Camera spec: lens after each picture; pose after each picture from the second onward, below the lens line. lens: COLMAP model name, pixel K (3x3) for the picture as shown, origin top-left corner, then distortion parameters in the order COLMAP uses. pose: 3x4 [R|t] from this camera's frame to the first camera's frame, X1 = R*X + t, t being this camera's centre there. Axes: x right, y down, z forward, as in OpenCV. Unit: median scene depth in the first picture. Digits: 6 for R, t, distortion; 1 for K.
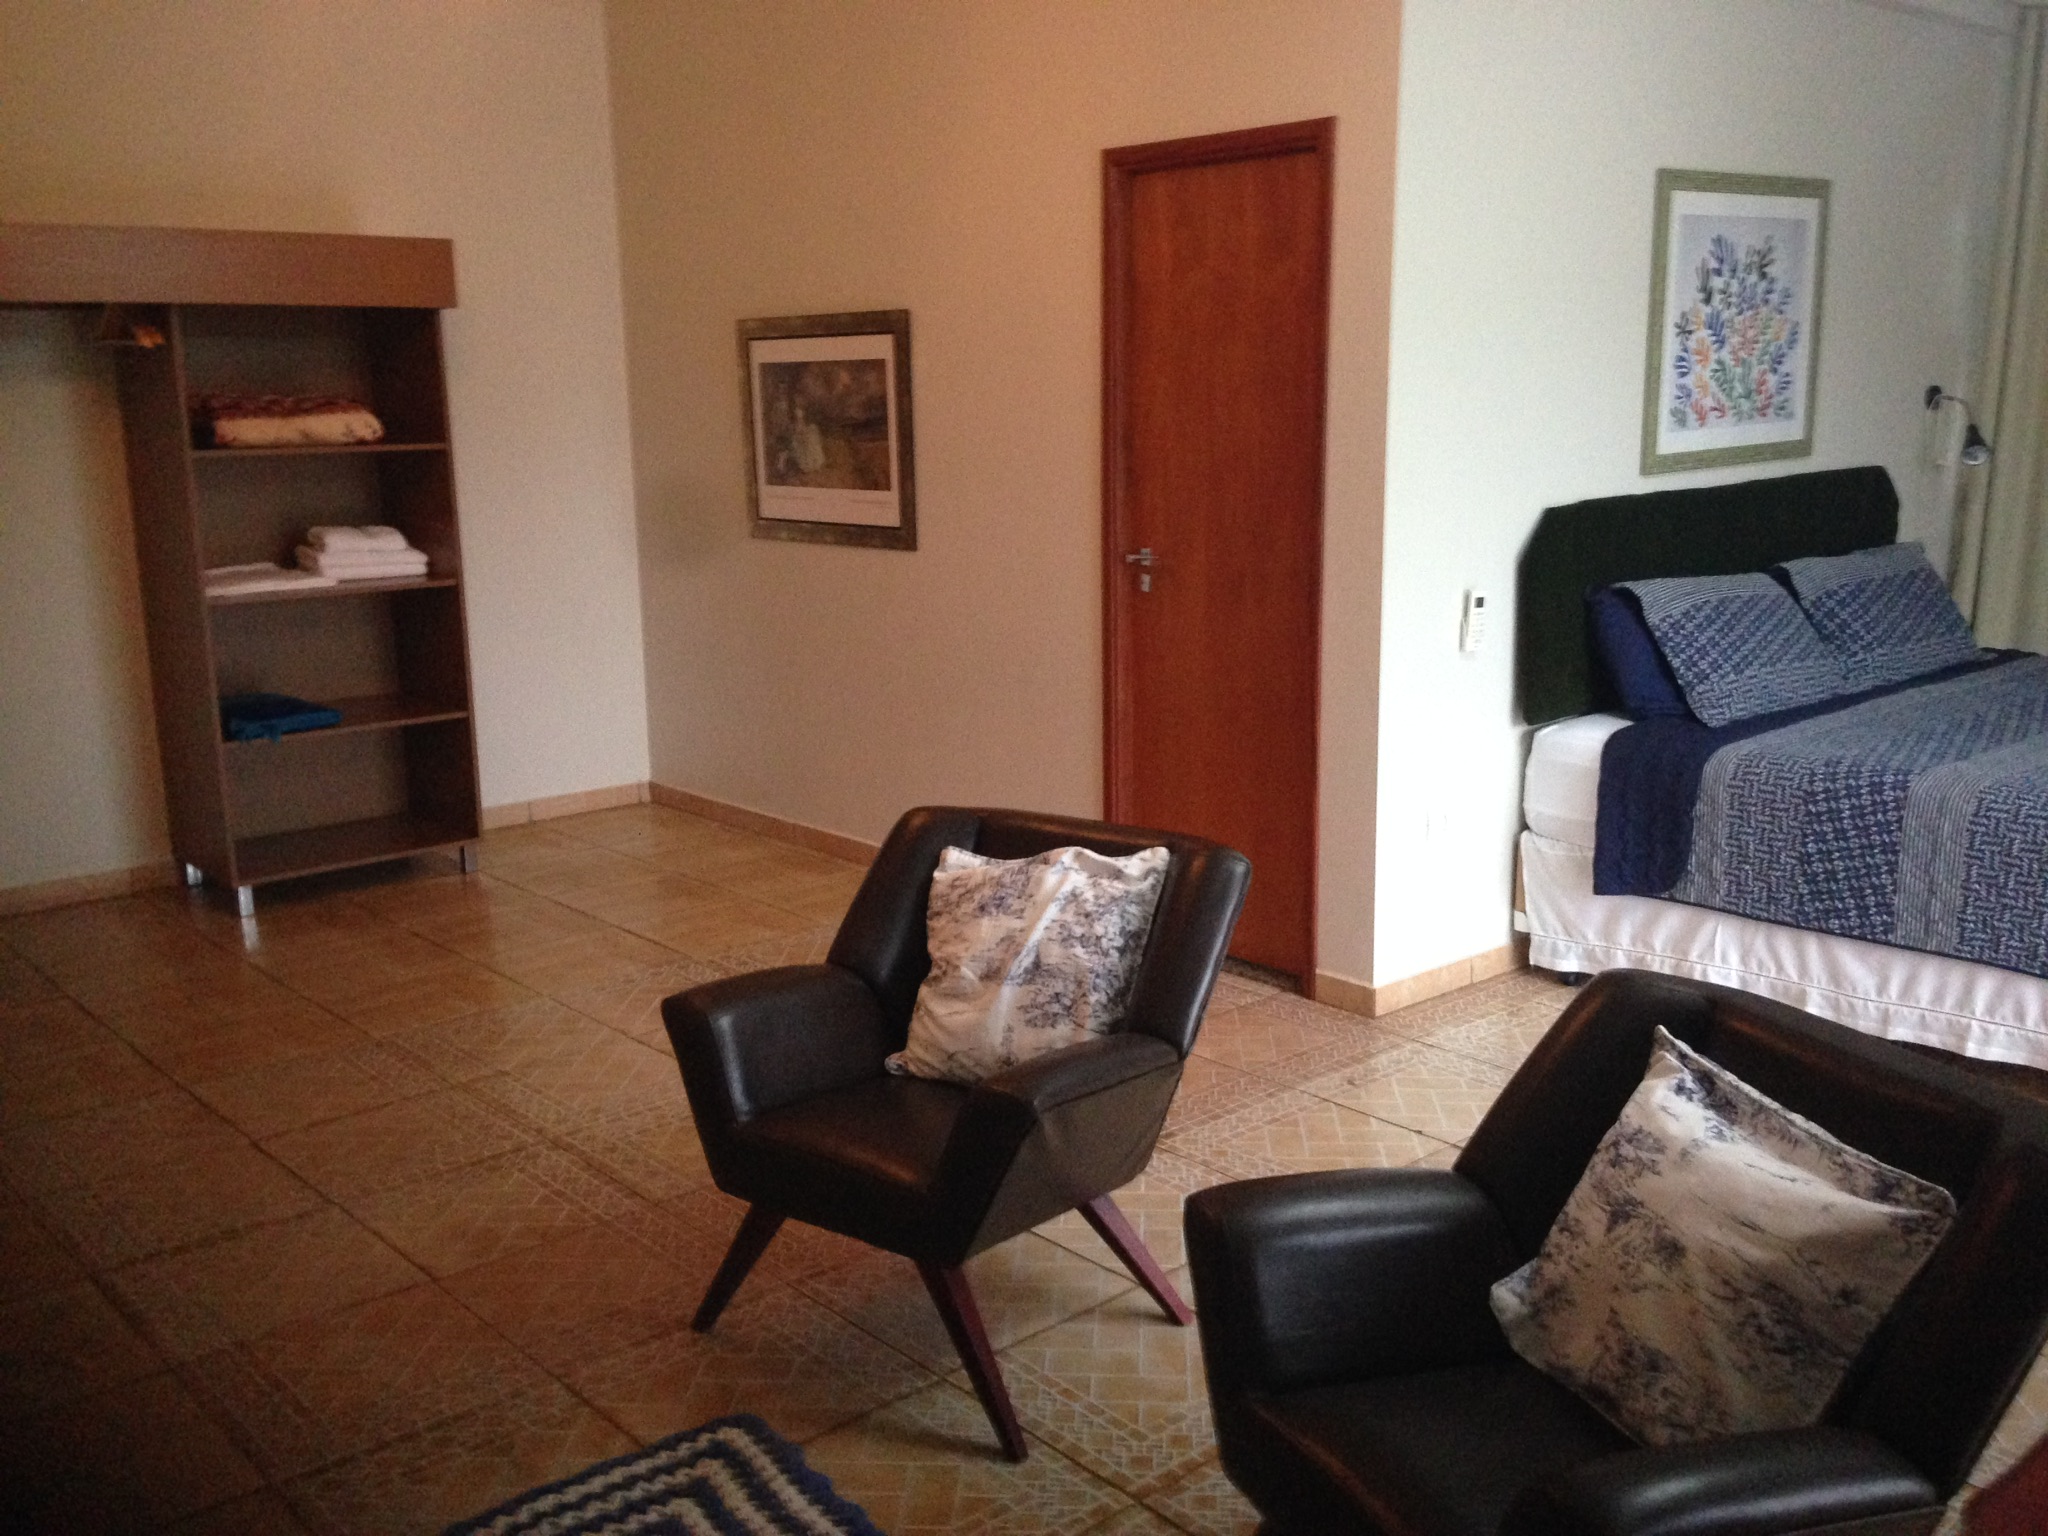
lens RADIAL K [[1914.3, 0, 1024.0], [0, 1914.3, 768.0], [0, 0, 1]] dist [0.168663, -0.290052]
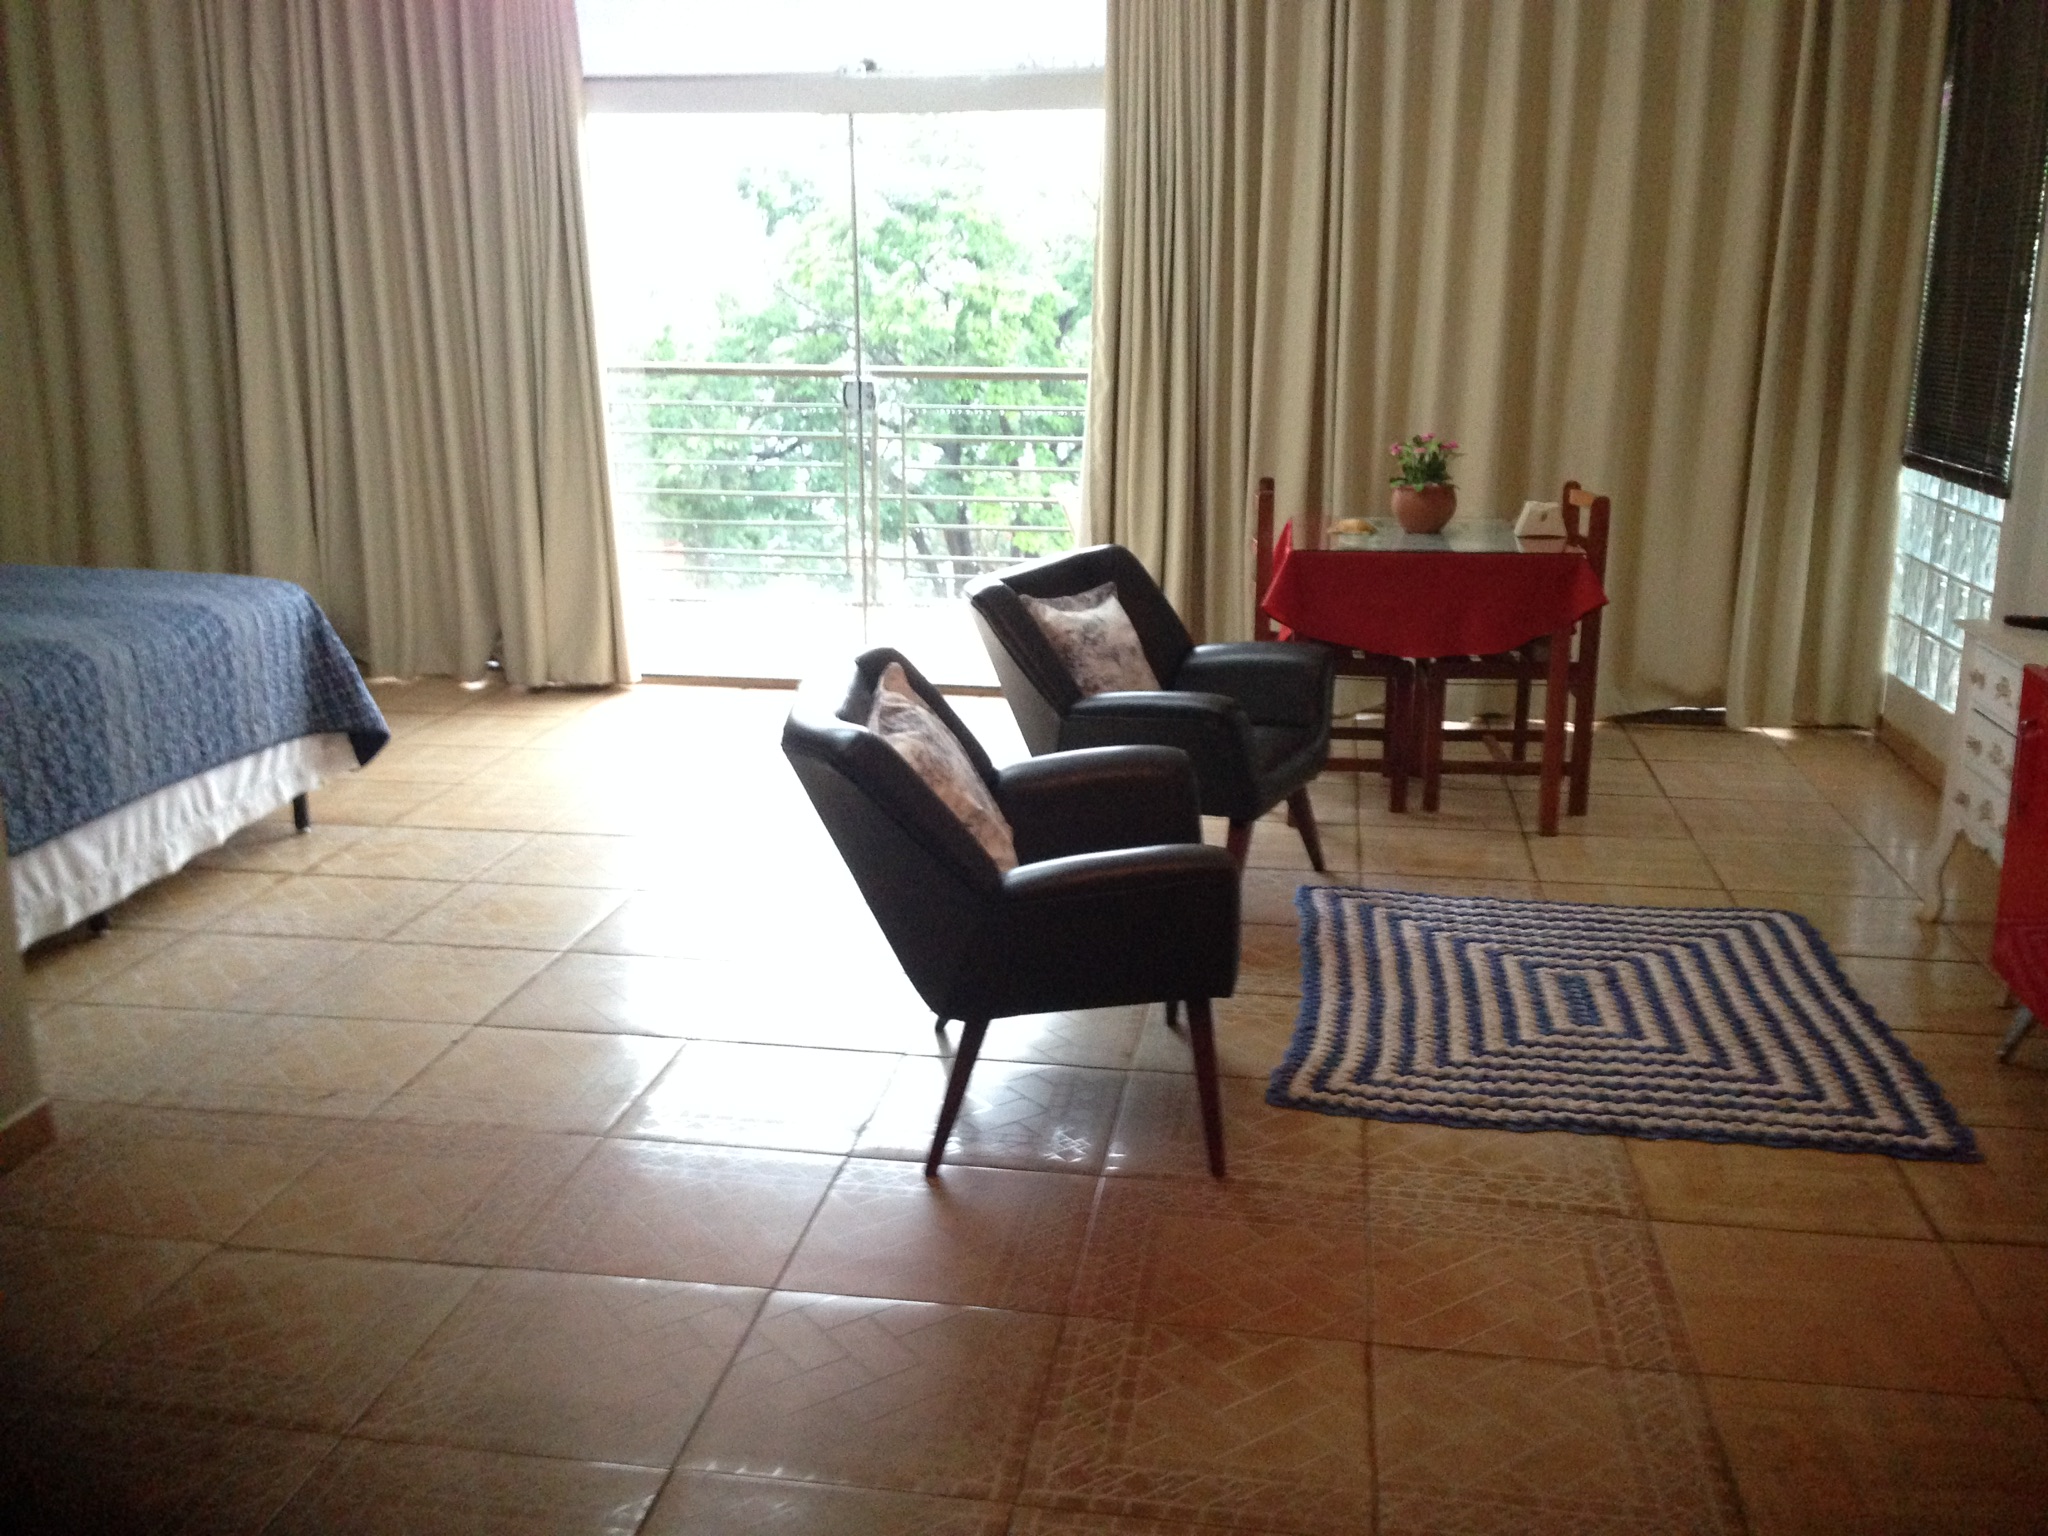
lens RADIAL K [[1914.3, 0, 1024.0], [0, 1914.3, 768.0], [0, 0, 1]] dist [0.168663, -0.290052]
pose [[-0.653903, -0.168968, 0.737469, -0.634658], [0.163211, 0.920288, 0.355572, -0.220150], [-0.738764, 0.352873, -0.574202, 1.237224]]
